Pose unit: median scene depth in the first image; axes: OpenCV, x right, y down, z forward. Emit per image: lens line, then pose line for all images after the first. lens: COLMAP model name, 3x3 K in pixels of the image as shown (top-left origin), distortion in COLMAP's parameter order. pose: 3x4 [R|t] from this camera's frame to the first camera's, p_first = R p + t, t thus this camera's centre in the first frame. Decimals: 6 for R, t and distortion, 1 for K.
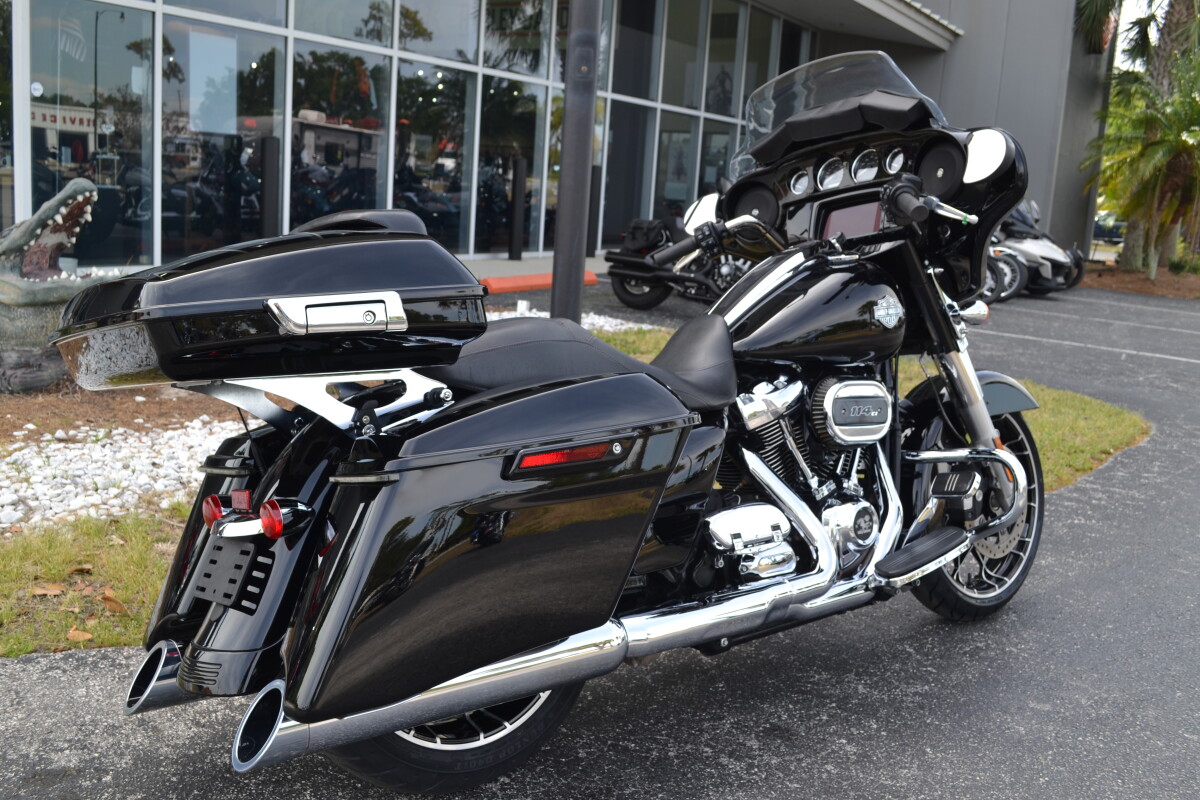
lens RADIAL K [[1180.4, 0, 601.6], [0, 1180.4, 400.8], [0, 0, 1]] dist [-0.074663, 0.000000]
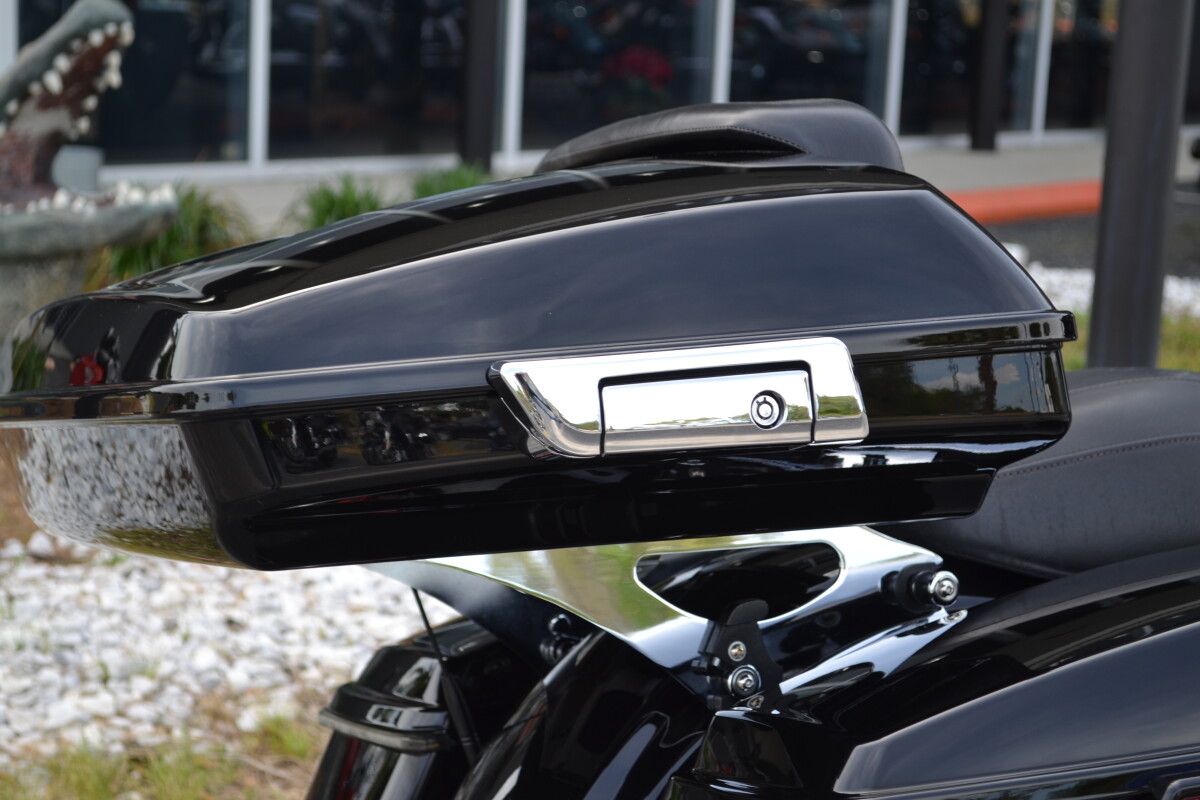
lens RADIAL K [[2406.0, 0, 599.3], [0, 2406.0, 399.9], [0, 0, 1]] dist [-0.007645, 0.000000]
pose [[0.975181, 0.021601, -0.220354, -0.036429], [-0.024263, 0.999662, -0.009381, -0.028819], [0.220077, 0.014495, 0.975375, 0.111903]]
